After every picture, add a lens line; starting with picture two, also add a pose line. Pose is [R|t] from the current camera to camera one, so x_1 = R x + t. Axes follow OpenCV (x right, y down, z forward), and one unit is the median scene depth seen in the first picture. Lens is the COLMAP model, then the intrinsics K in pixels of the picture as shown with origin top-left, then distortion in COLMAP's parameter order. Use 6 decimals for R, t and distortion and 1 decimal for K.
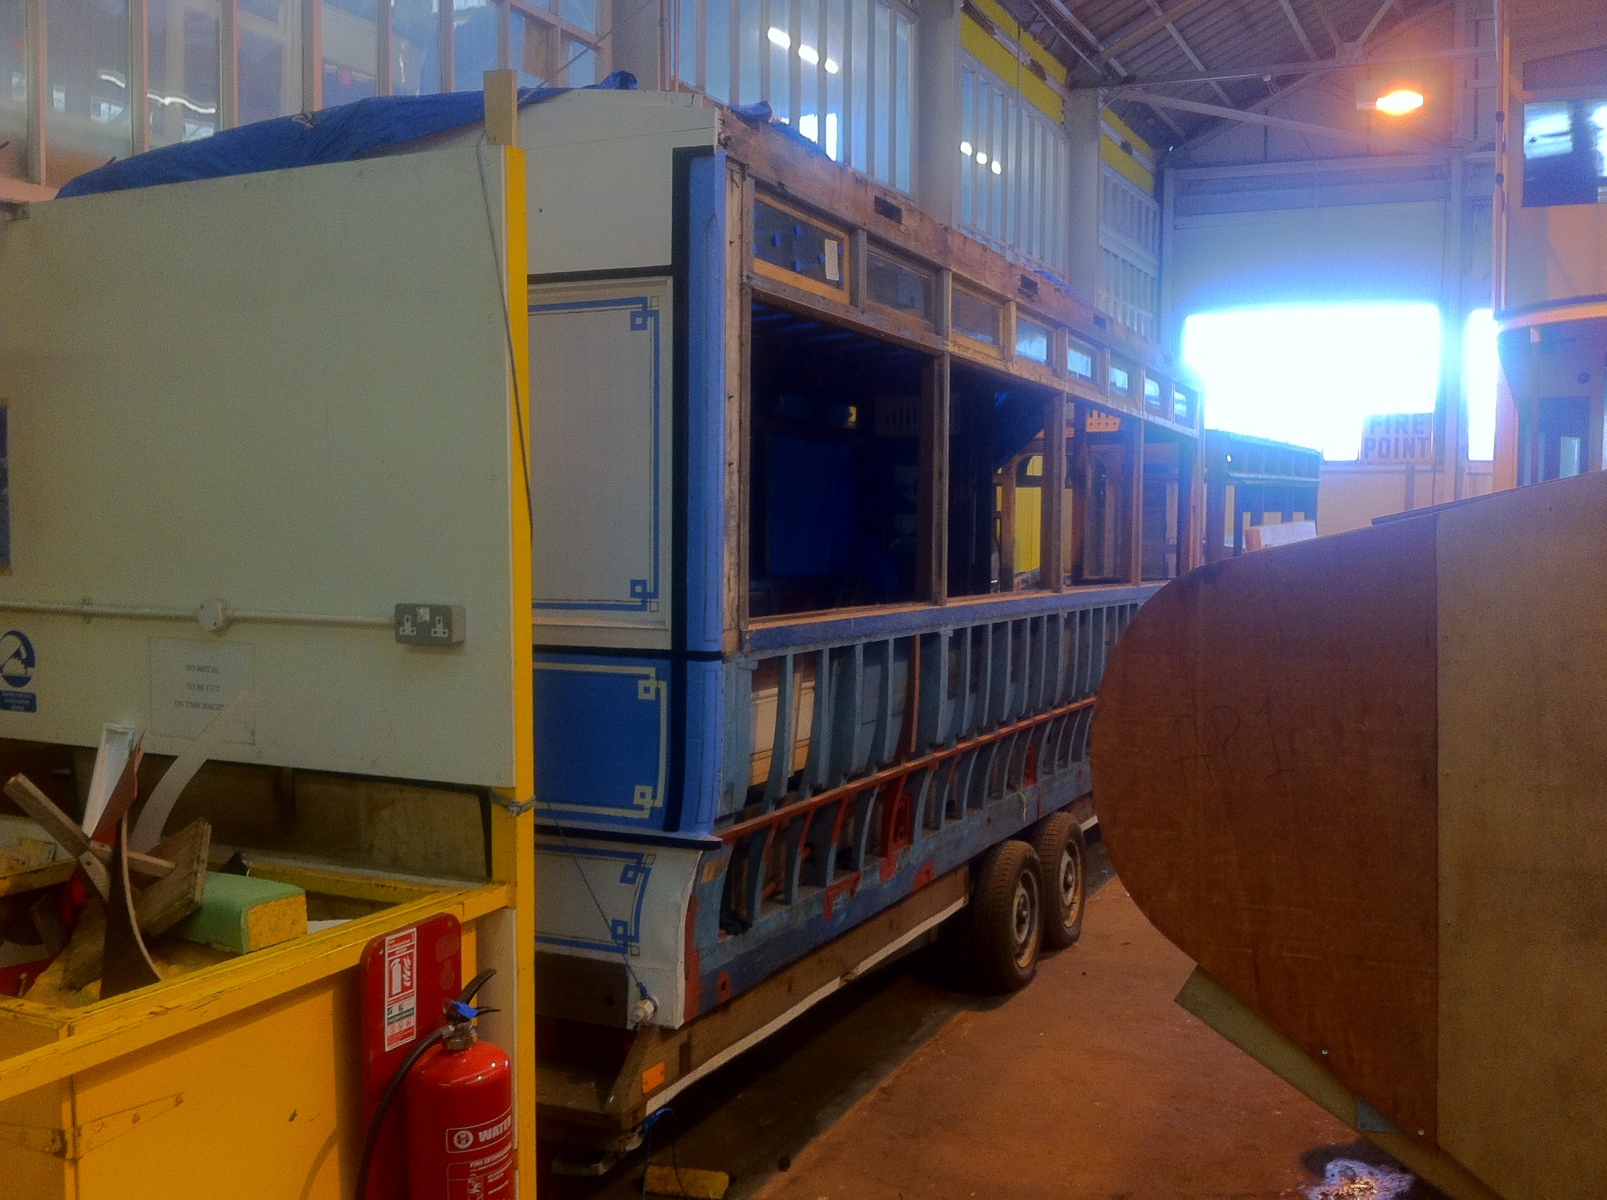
lens RADIAL K [[1547.8, 0, 822.2], [0, 1547.8, 617.6], [0, 0, 1]] dist [0.098604, -0.299021]
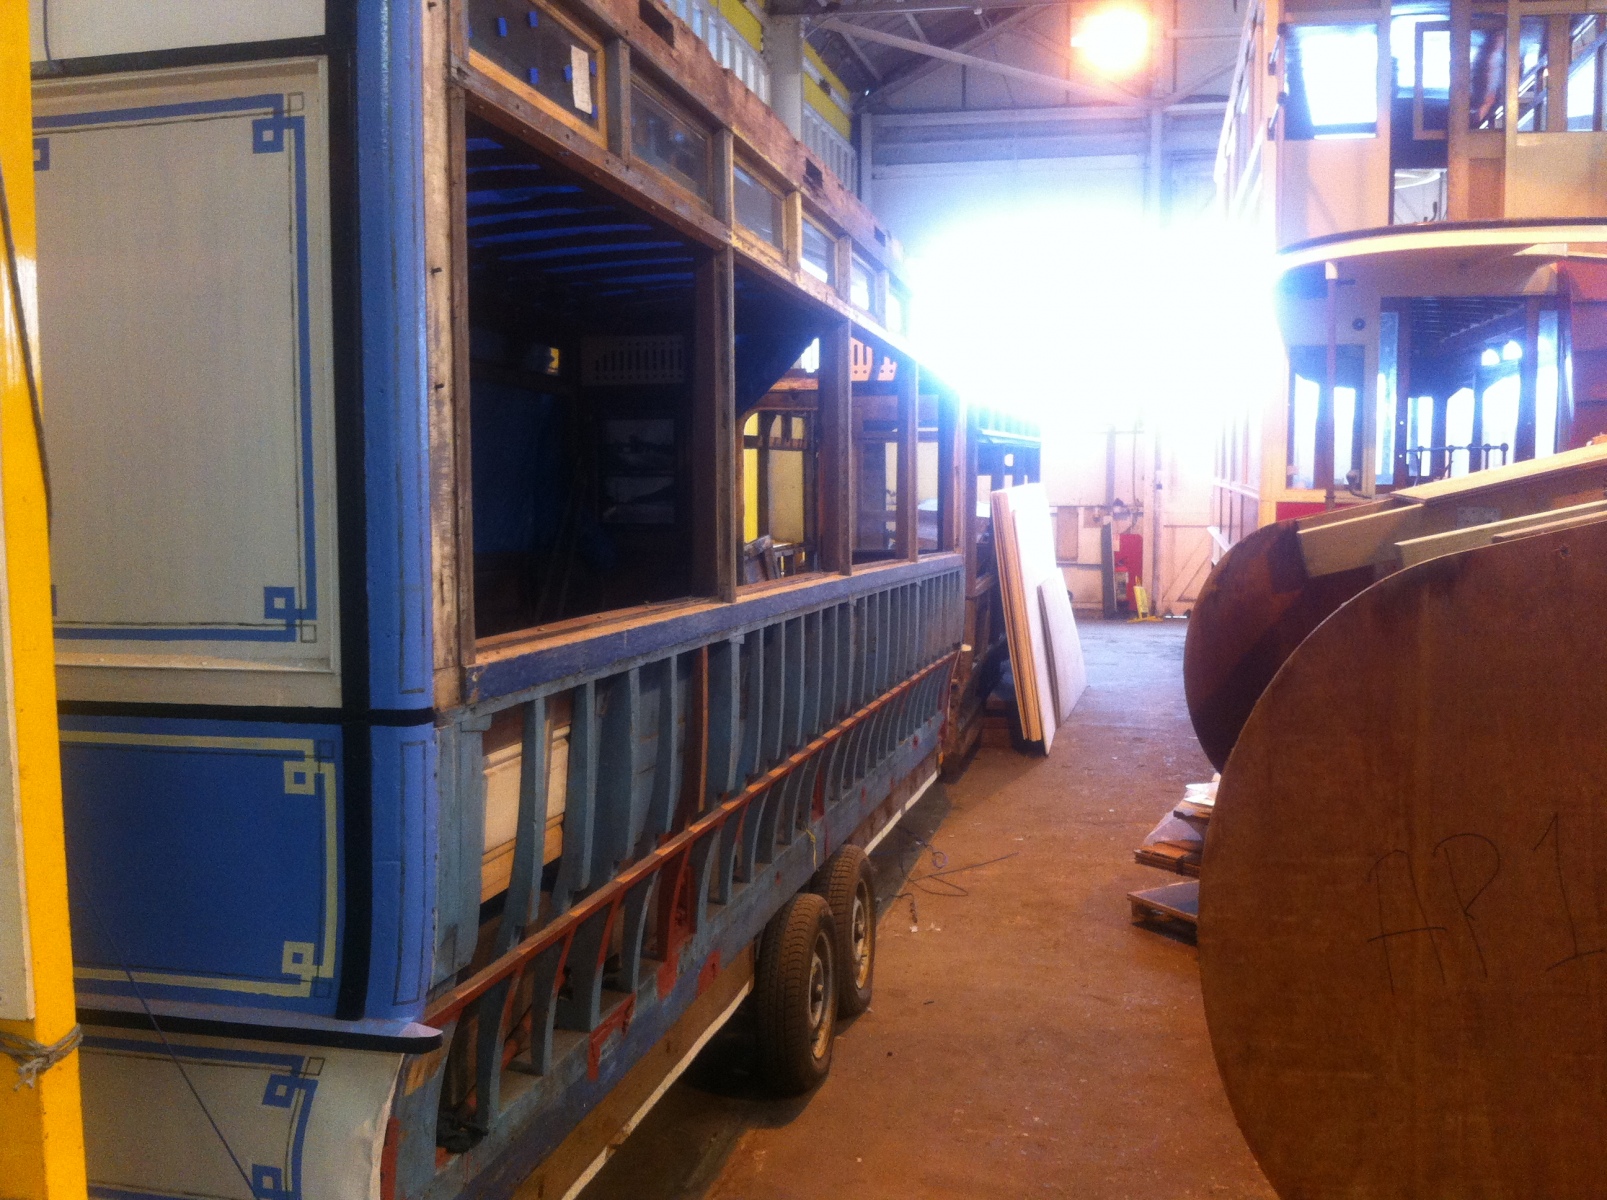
lens RADIAL K [[1540.9, 0, 806.1], [0, 1540.9, 617.3], [0, 0, 1]] dist [0.132565, -0.460683]
pose [[0.980056, -0.025638, 0.197062, -0.038092], [0.021455, 0.999498, 0.023333, -0.021063], [-0.197561, -0.018639, 0.980113, 0.369488]]
